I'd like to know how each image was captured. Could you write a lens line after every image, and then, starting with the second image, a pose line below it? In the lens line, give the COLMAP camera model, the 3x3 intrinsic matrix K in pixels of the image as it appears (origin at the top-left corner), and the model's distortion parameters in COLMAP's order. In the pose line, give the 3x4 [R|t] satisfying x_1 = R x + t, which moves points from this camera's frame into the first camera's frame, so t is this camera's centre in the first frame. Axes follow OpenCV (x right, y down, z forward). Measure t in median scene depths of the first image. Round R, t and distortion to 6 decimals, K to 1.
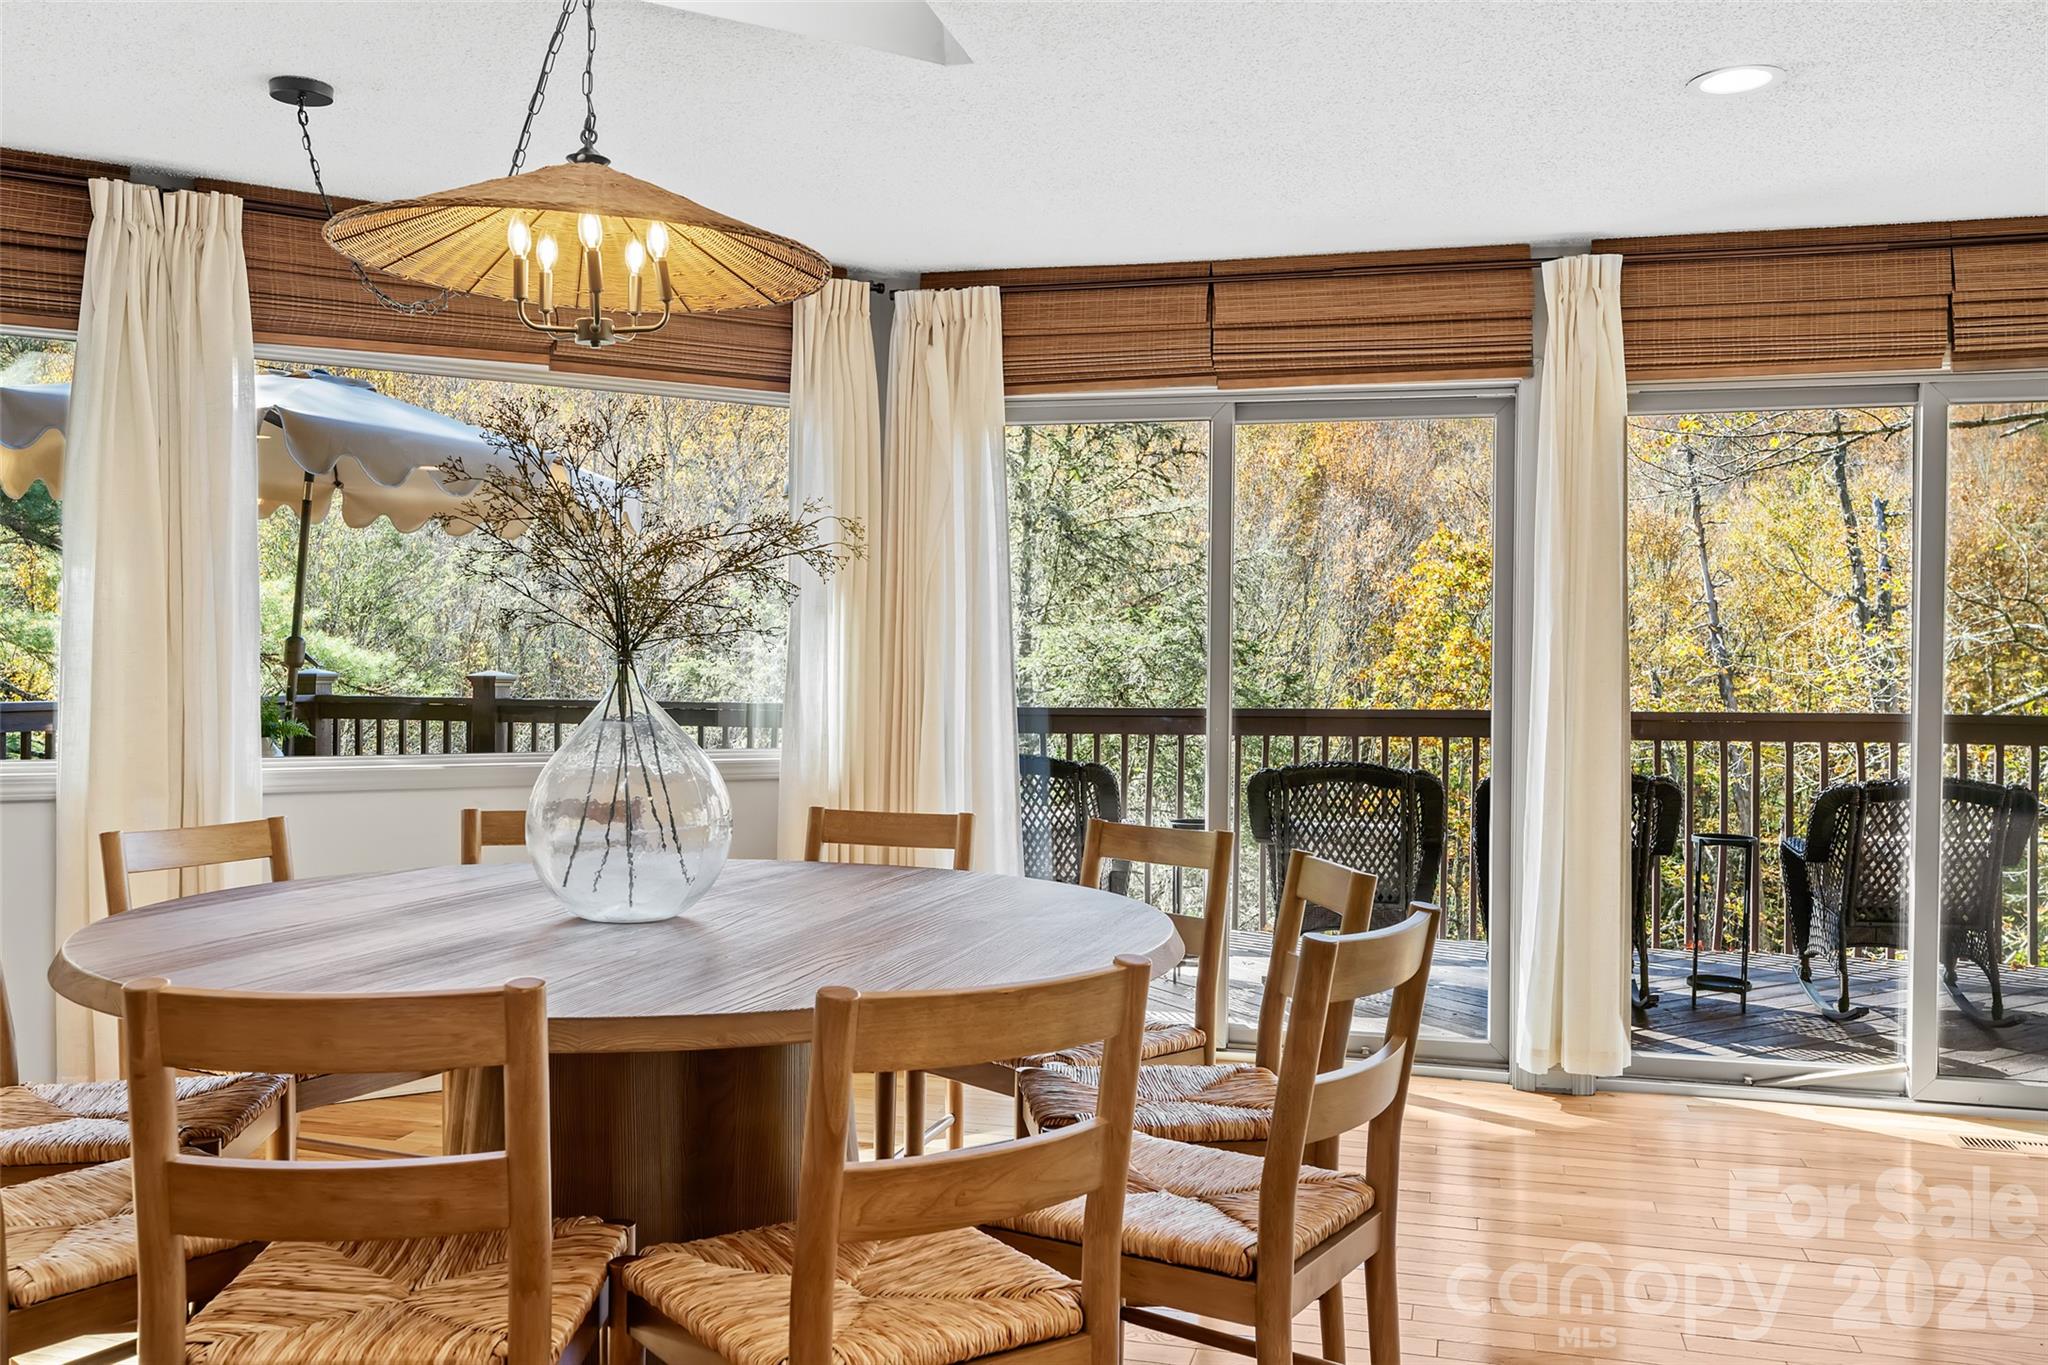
lens RADIAL K [[1716.4, 0, 1024.0], [0, 1716.4, 682.5], [0, 0, 1]] dist [-0.007296, 0.007484]
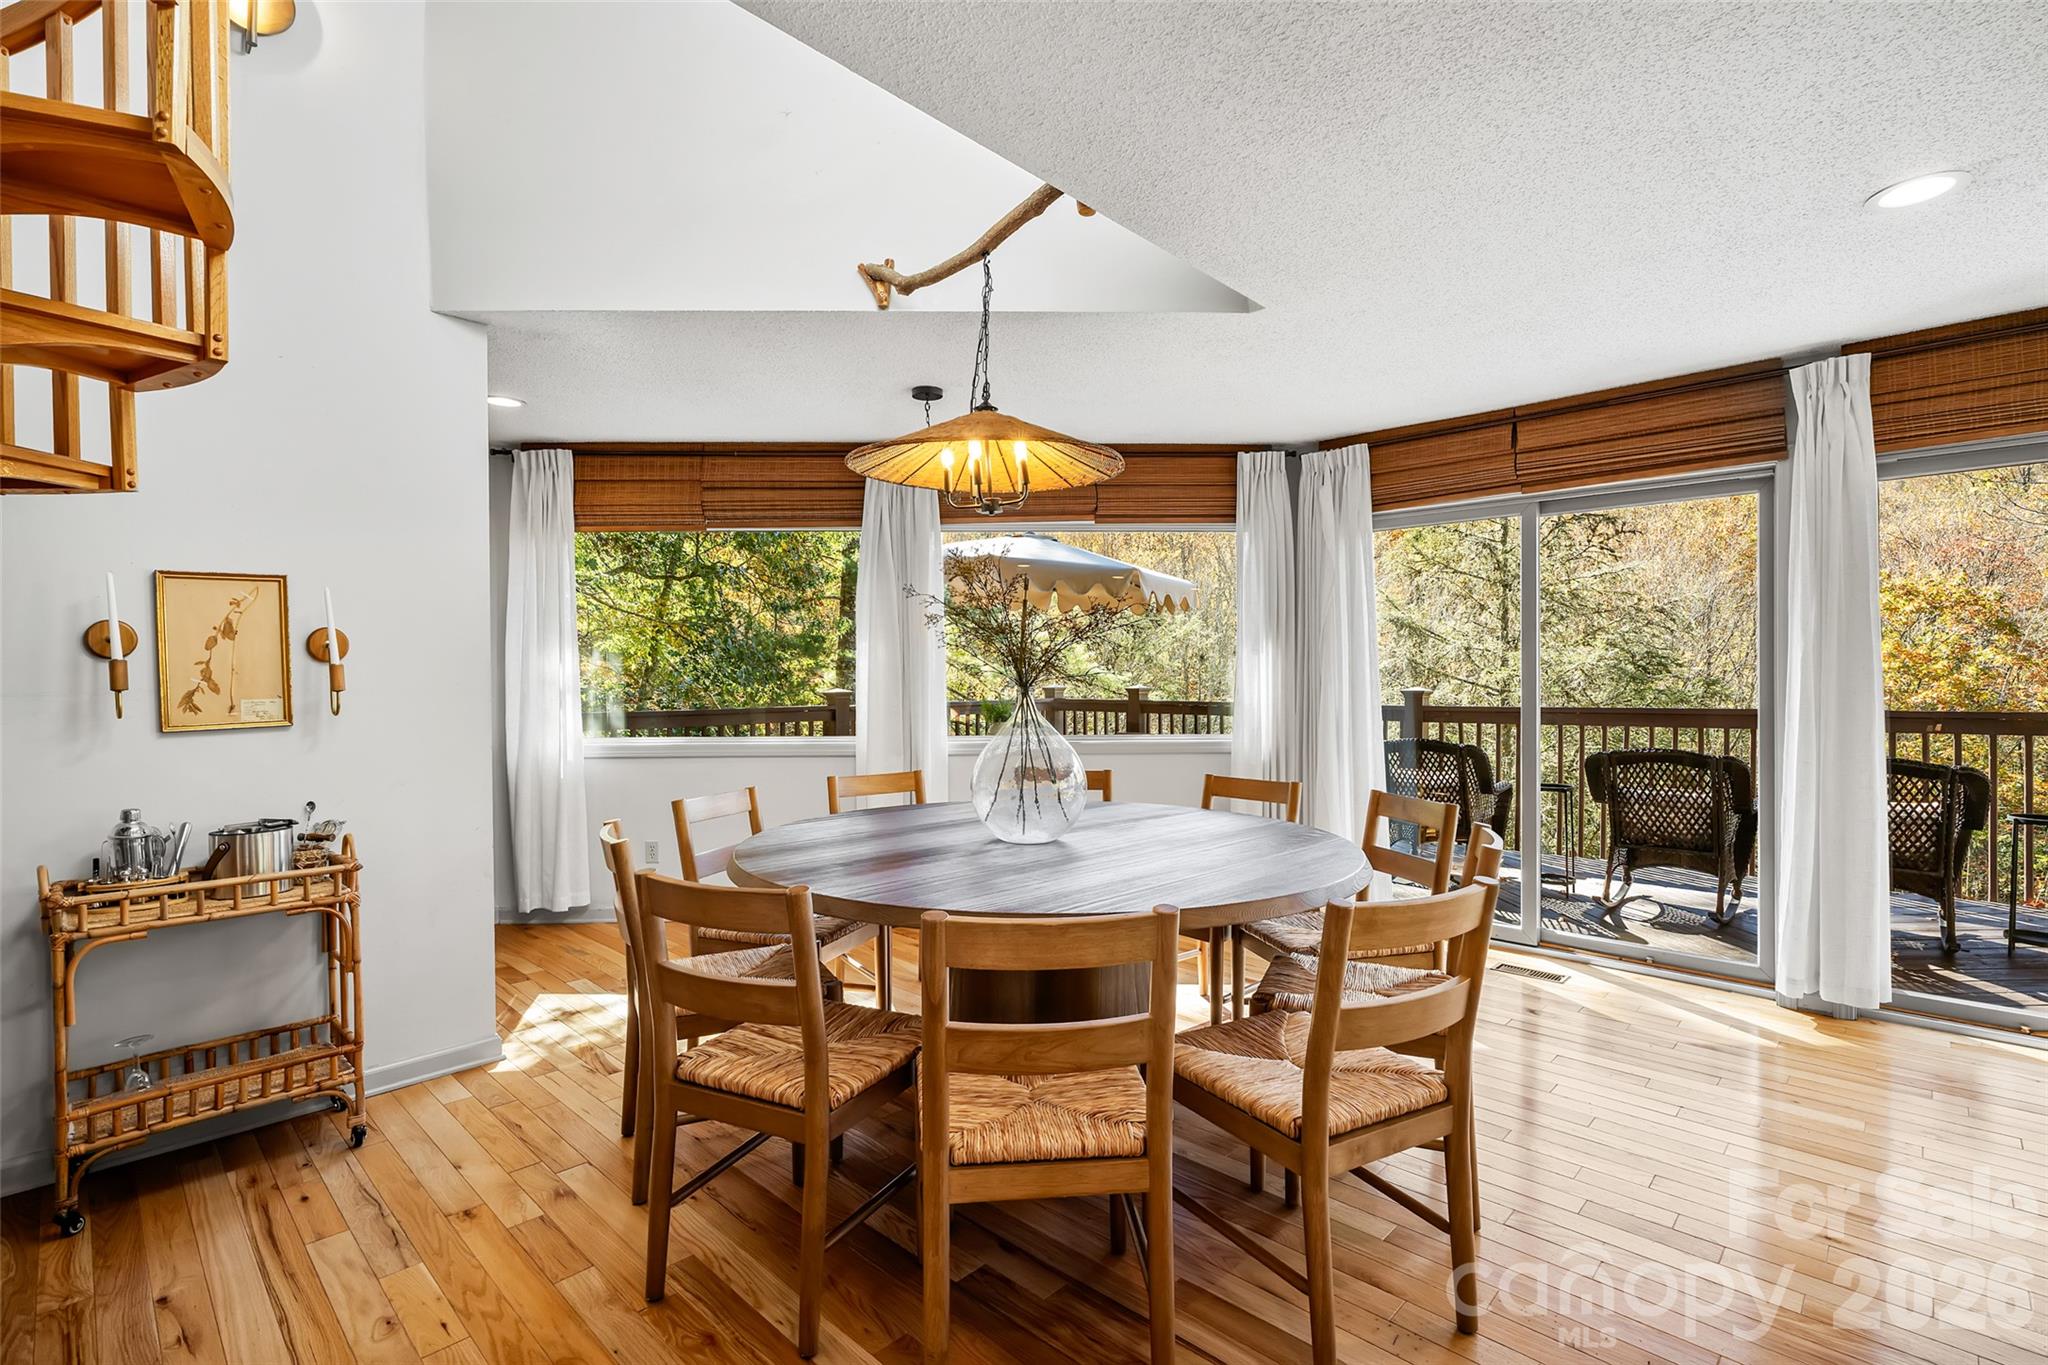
lens RADIAL K [[942.7, 0, 1024.0], [0, 942.7, 682.5], [0, 0, 1]] dist [-0.002502, 0.000365]
pose [[0.873791, -0.009957, -0.486199, 0.138113], [0.008643, 0.999950, -0.004946, -0.010459], [0.486224, 0.000119, 0.873834, 0.096952]]
